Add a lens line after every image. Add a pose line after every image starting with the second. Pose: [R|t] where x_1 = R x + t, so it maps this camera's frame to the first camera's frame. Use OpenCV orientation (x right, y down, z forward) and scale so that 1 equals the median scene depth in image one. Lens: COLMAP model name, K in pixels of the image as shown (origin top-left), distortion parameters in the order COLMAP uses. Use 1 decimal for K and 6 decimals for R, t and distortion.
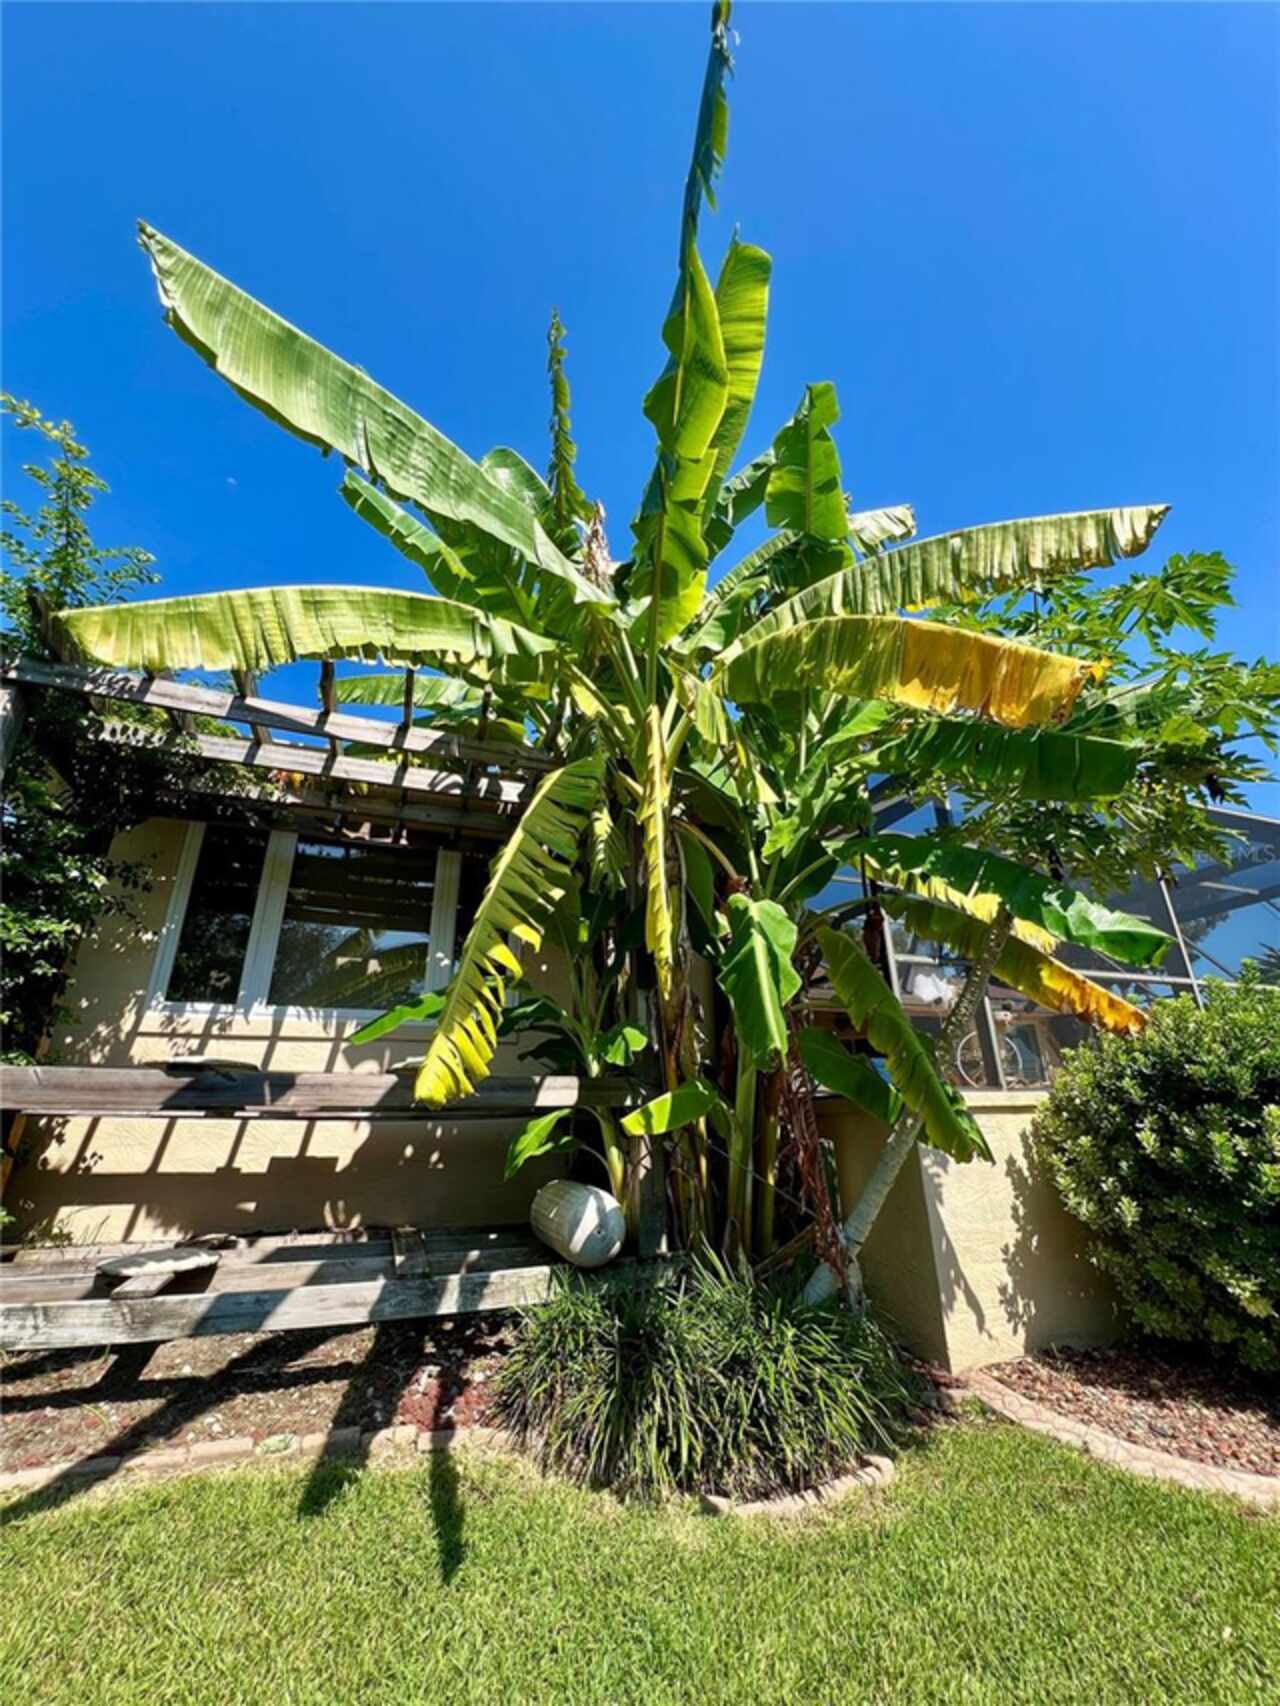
lens RADIAL K [[684.8, 0, 643.6], [0, 684.8, 848.3], [0, 0, 1]] dist [-0.003865, 0.000573]
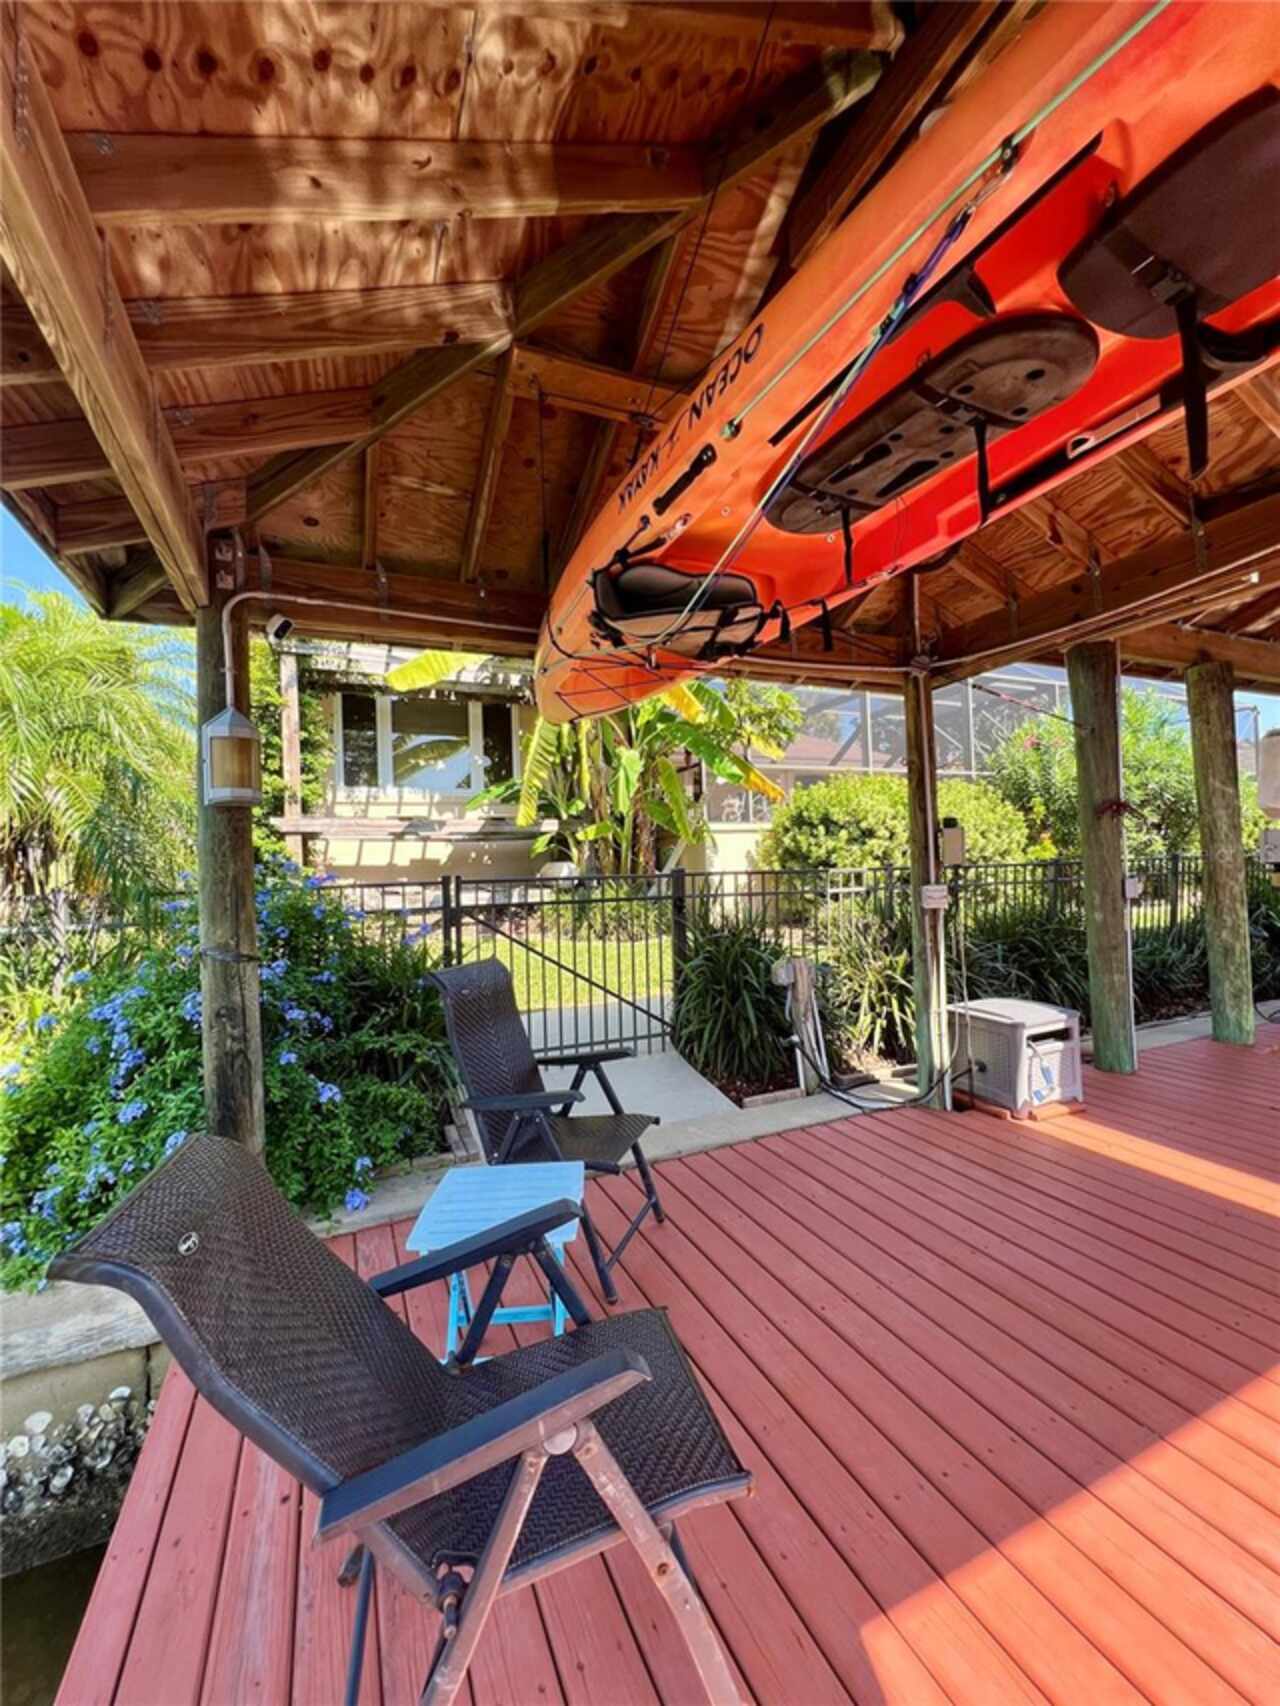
lens RADIAL K [[684.8, 0, 643.7], [0, 684.8, 853.8], [0, 0, 1]] dist [-0.003865, 0.000573]
pose [[0.998235, -0.016010, 0.057186, 0.063396], [-0.005674, 0.932853, 0.360212, -0.412316], [-0.059113, -0.359901, 0.931116, -1.272475]]
